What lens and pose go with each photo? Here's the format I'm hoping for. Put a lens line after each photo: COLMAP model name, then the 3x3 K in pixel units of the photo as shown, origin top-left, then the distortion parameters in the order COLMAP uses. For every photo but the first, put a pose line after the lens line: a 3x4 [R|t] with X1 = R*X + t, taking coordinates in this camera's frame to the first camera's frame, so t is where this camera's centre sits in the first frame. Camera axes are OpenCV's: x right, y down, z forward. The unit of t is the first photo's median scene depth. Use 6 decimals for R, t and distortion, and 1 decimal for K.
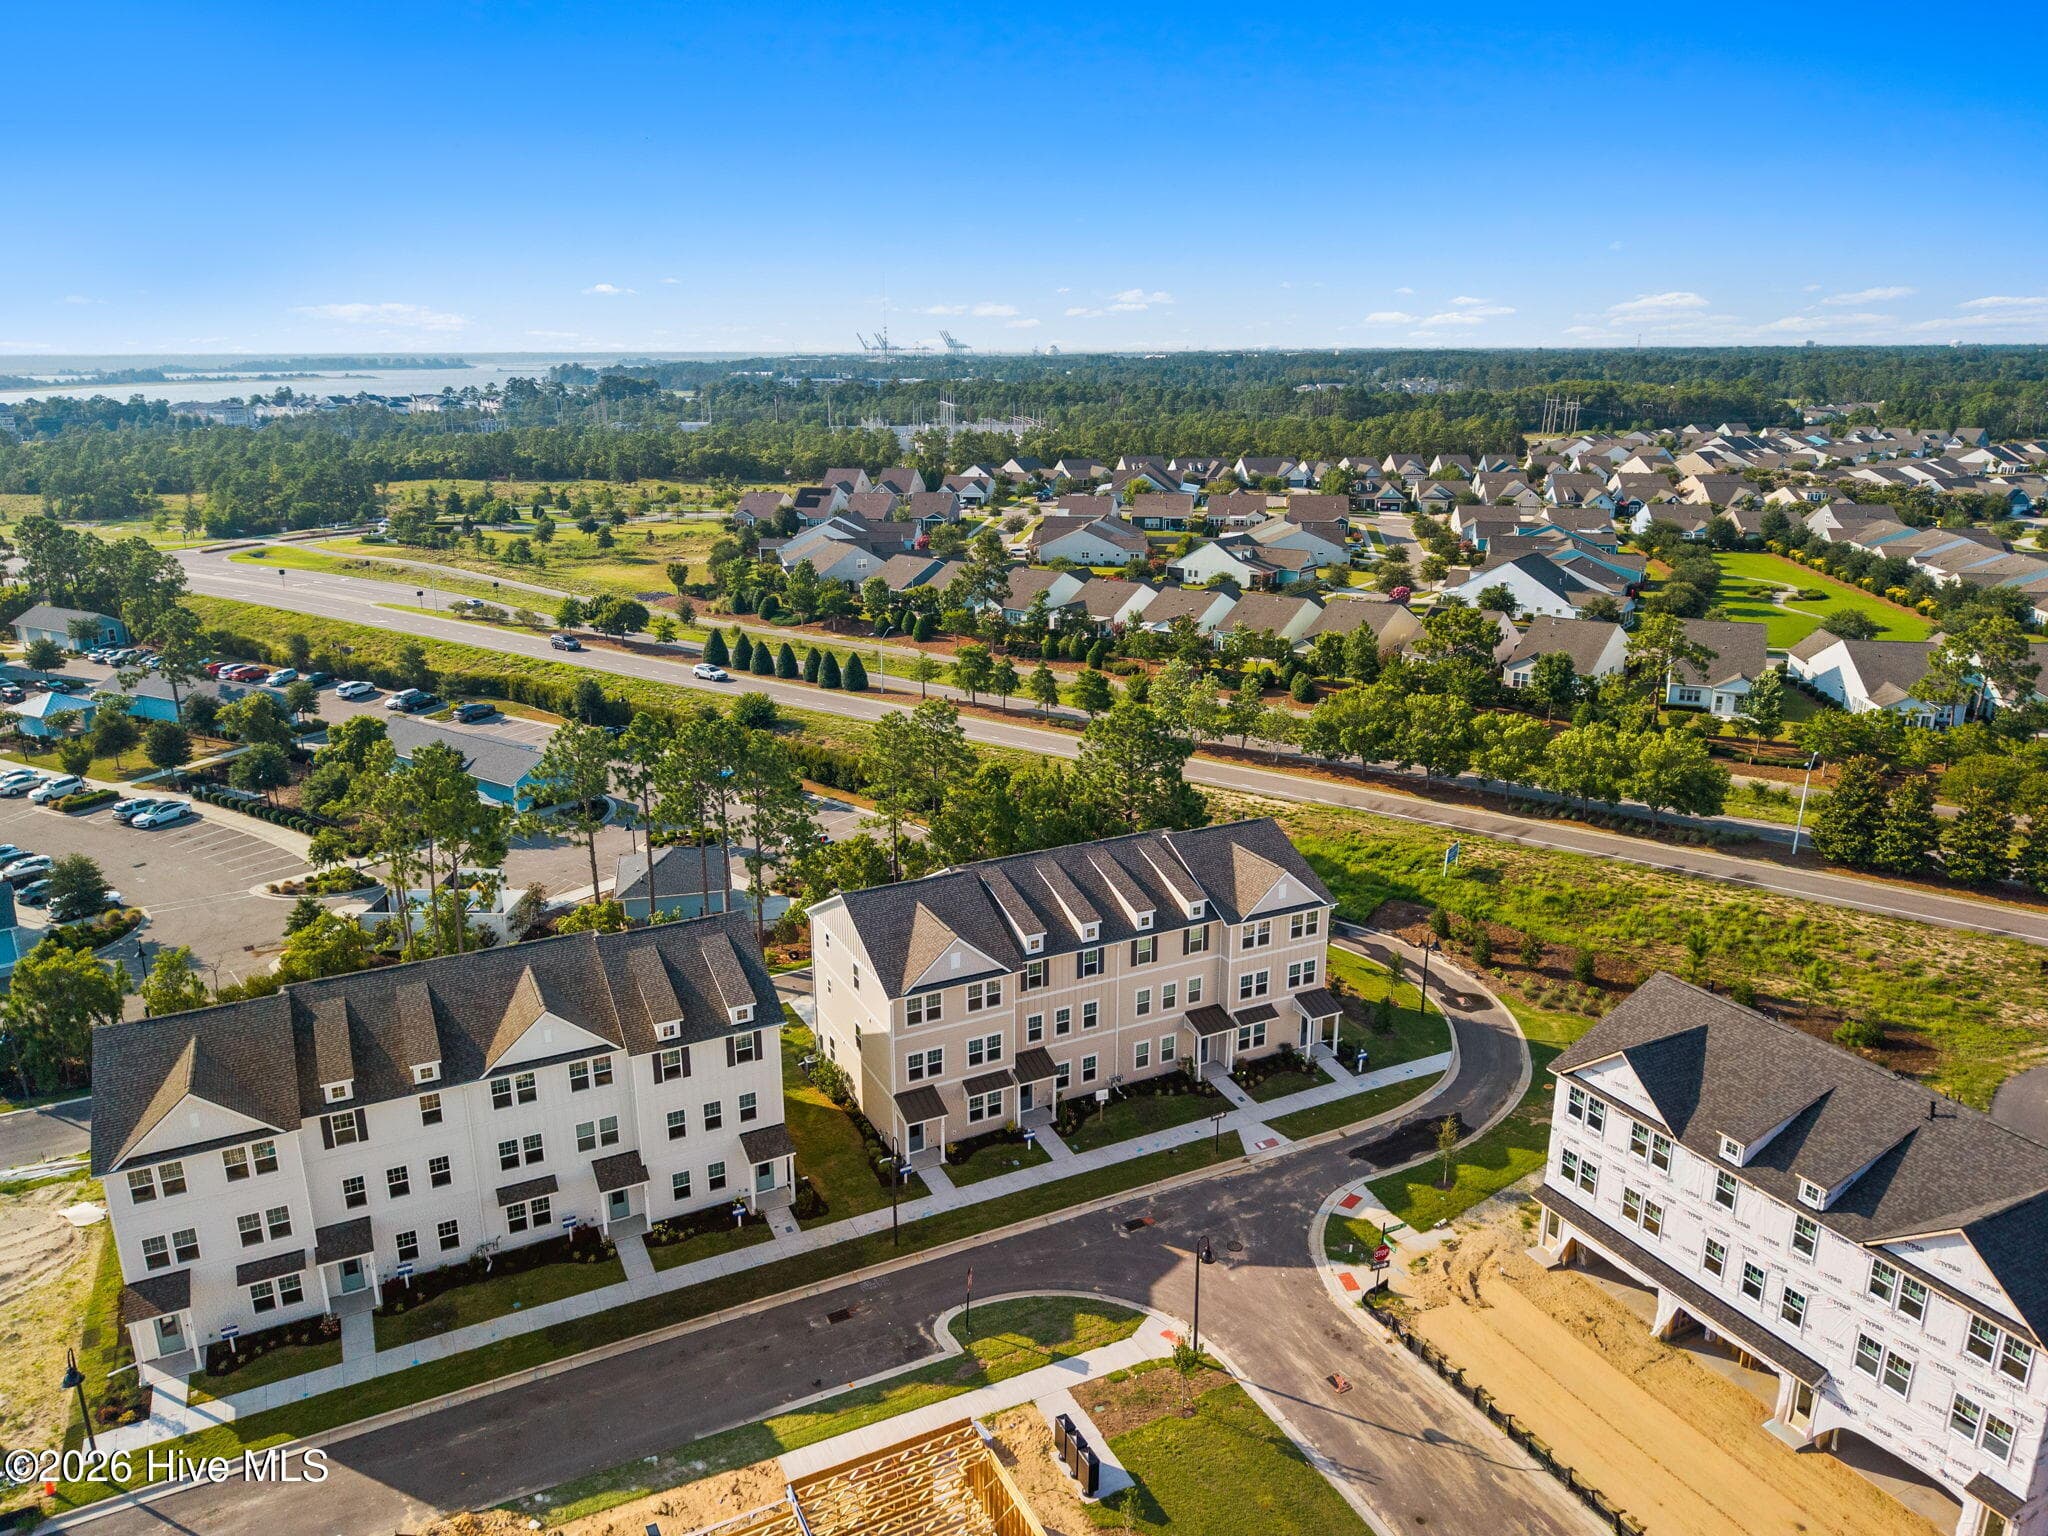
lens RADIAL K [[1411.1, 0, 1025.2], [0, 1411.1, 783.6], [0, 0, 1]] dist [0.004889, -0.003373]
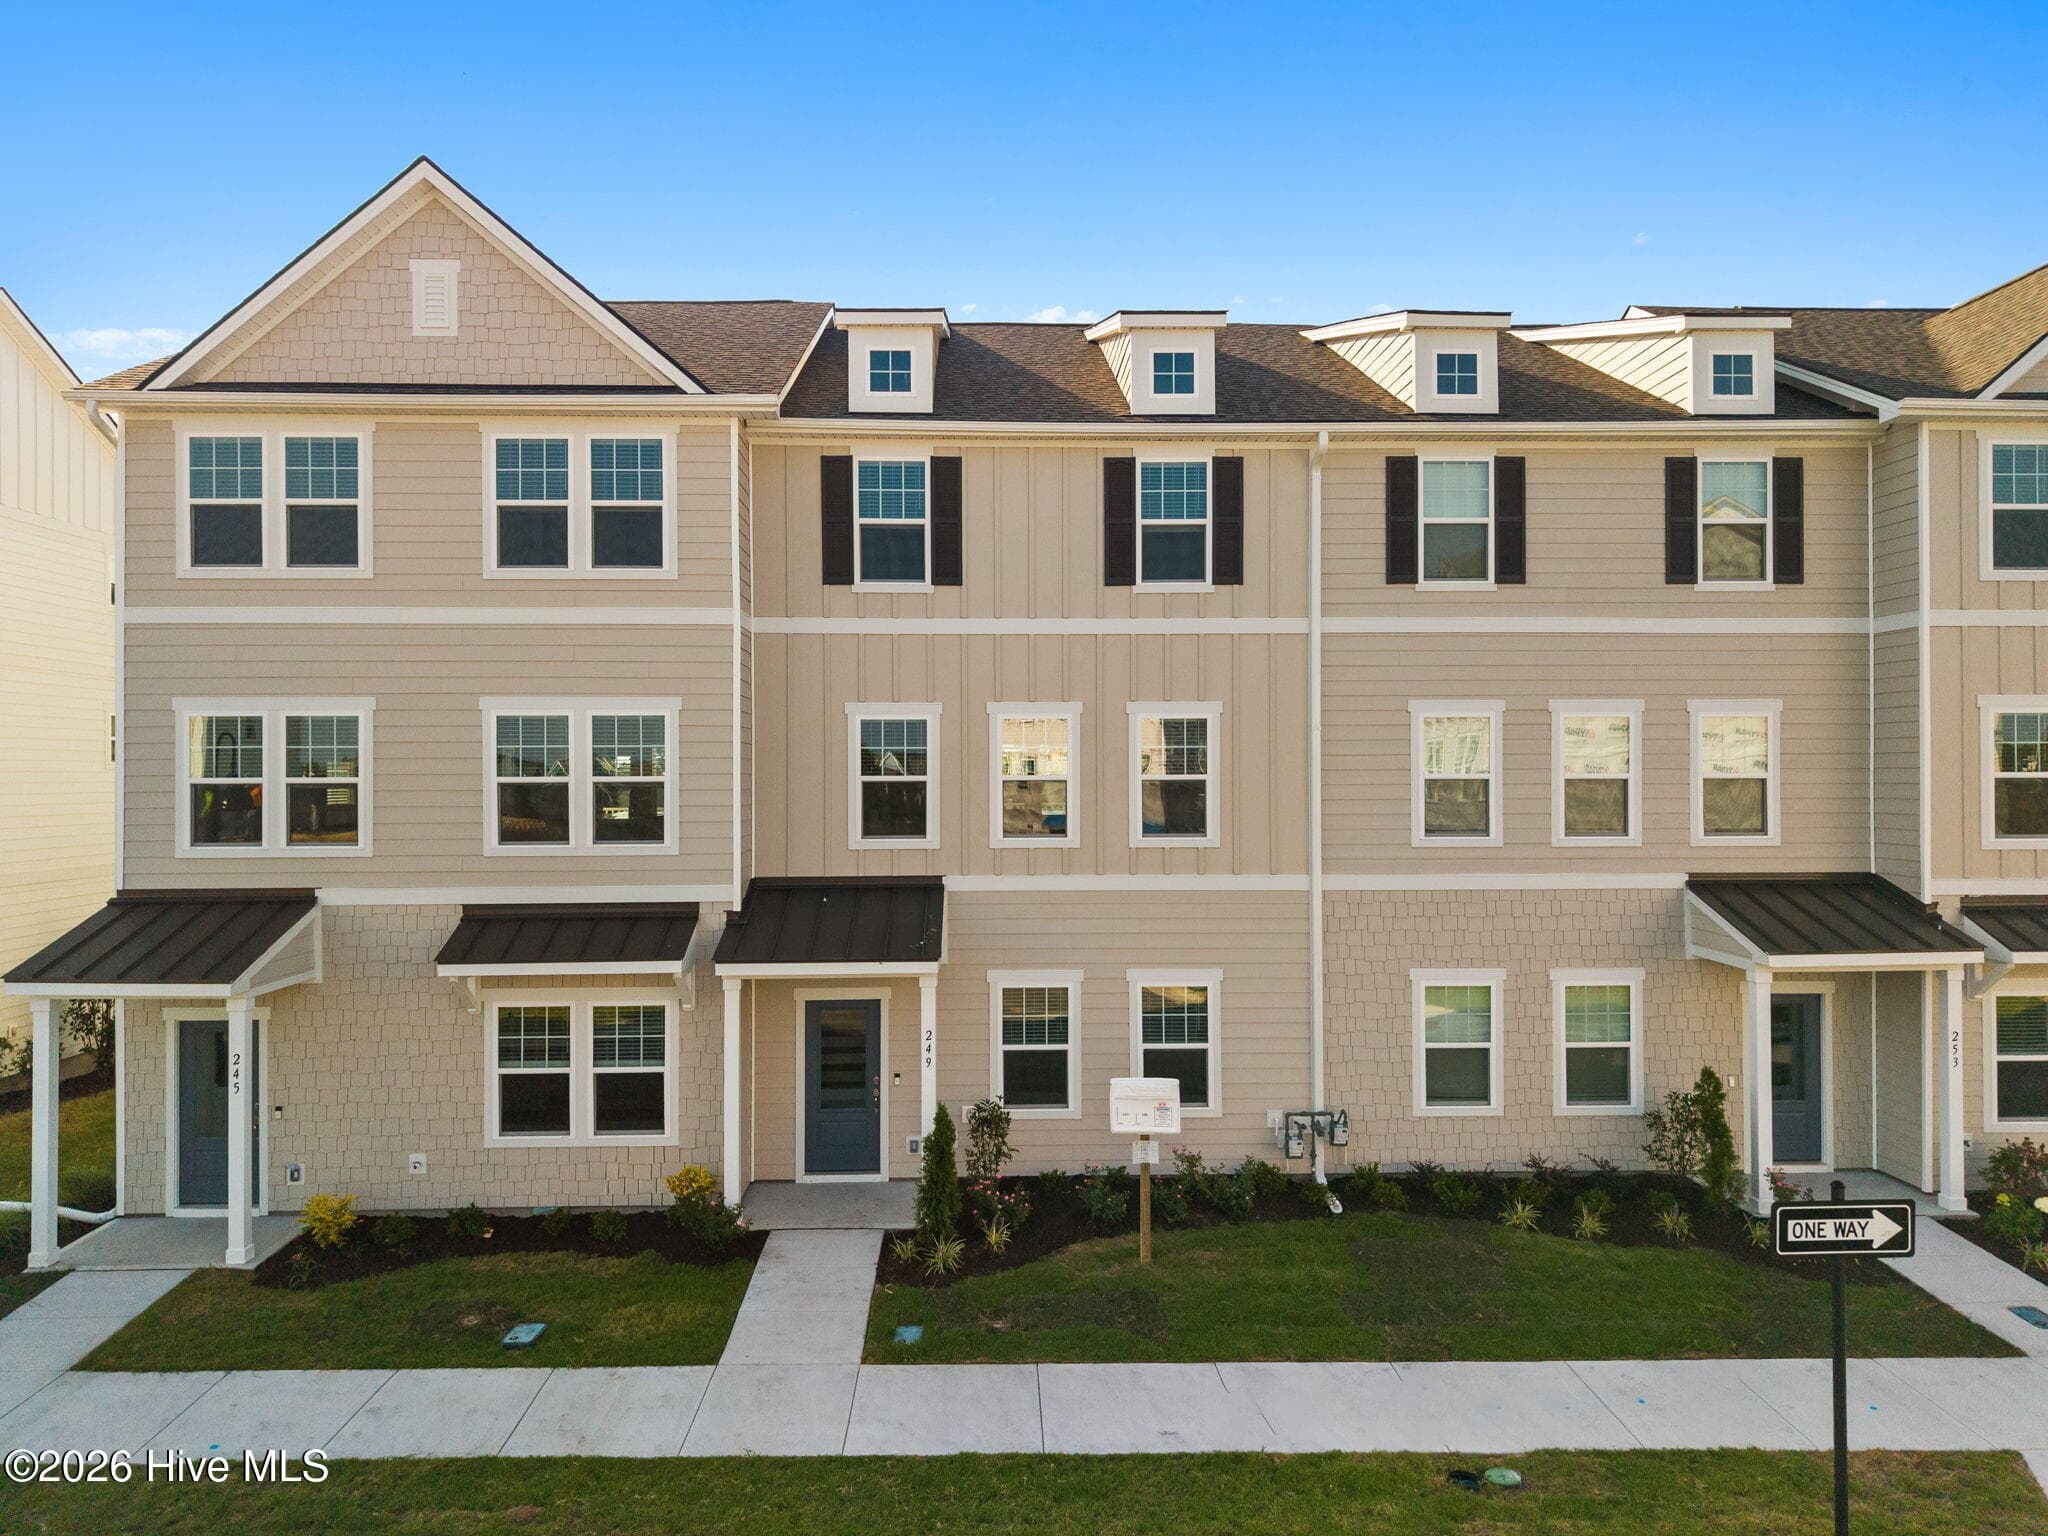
lens RADIAL K [[1411.1, 0, 1025.2], [0, 1411.1, 783.6], [0, 0, 1]] dist [0.004889, -0.003373]
pose [[0.899508, -0.002290, -0.436898, 0.115804], [-0.121668, 0.959117, -0.255523, 0.214947], [0.419622, 0.283001, 0.862455, 0.765585]]
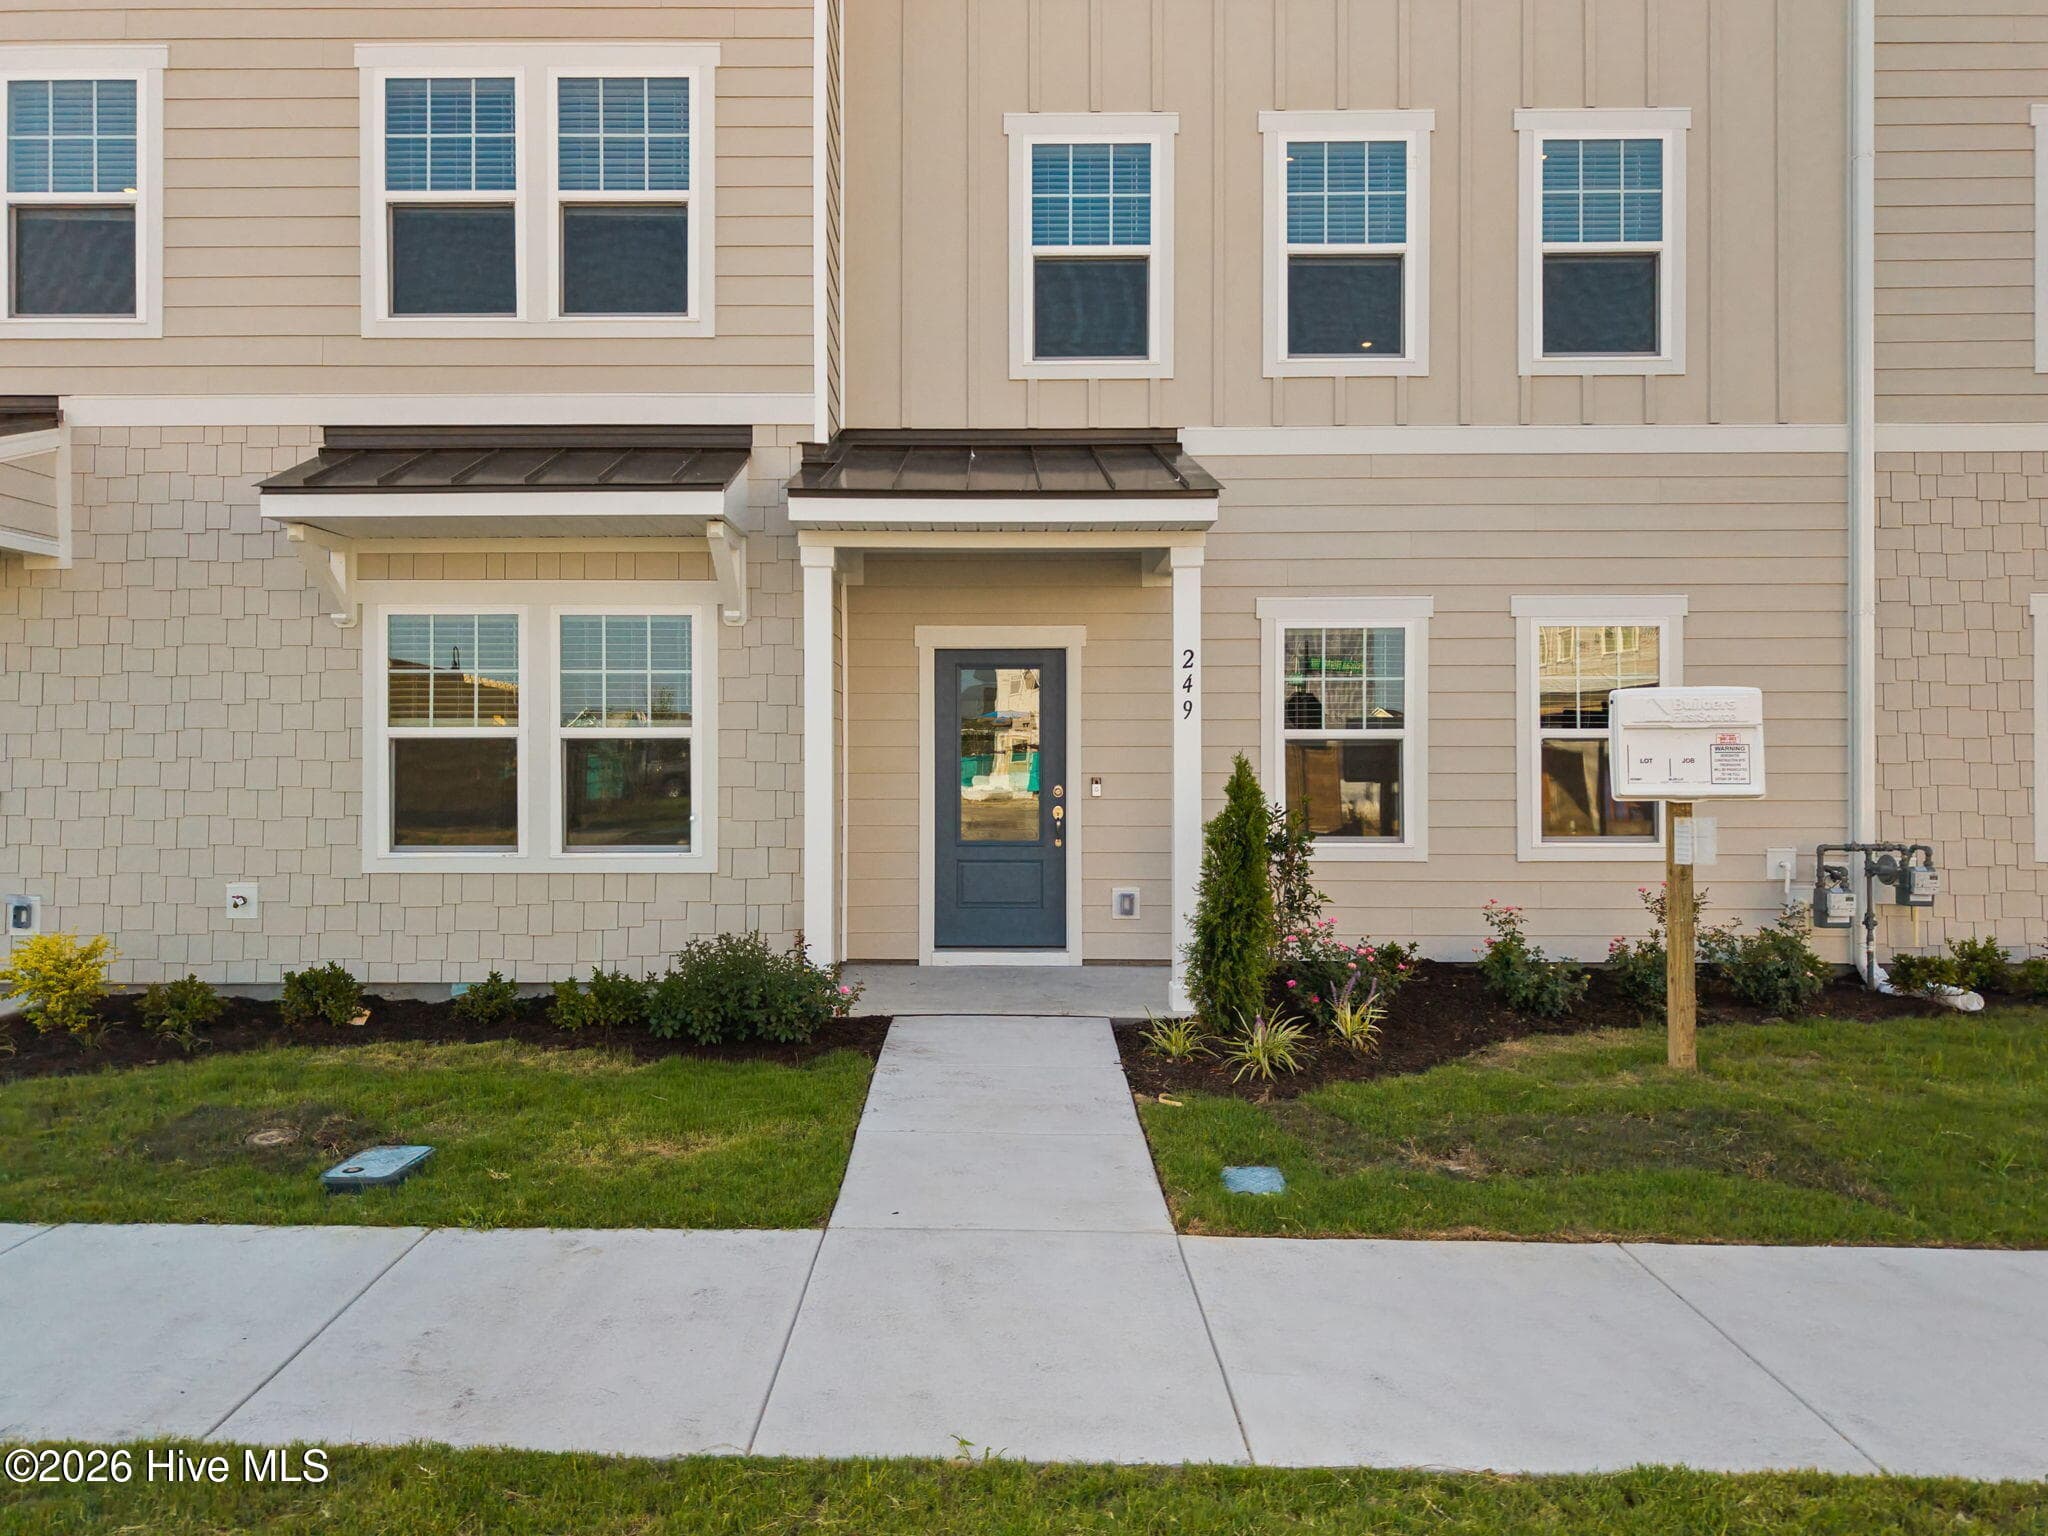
lens RADIAL K [[1435.6, 0, 976.0], [0, 1435.6, 770.9], [0, 0, 1]] dist [0.008366, -0.006110]
pose [[0.879189, 0.003711, -0.476458, 0.055264], [-0.136878, 0.959786, -0.245101, 0.235381], [0.456388, 0.280707, 0.844342, 0.844527]]
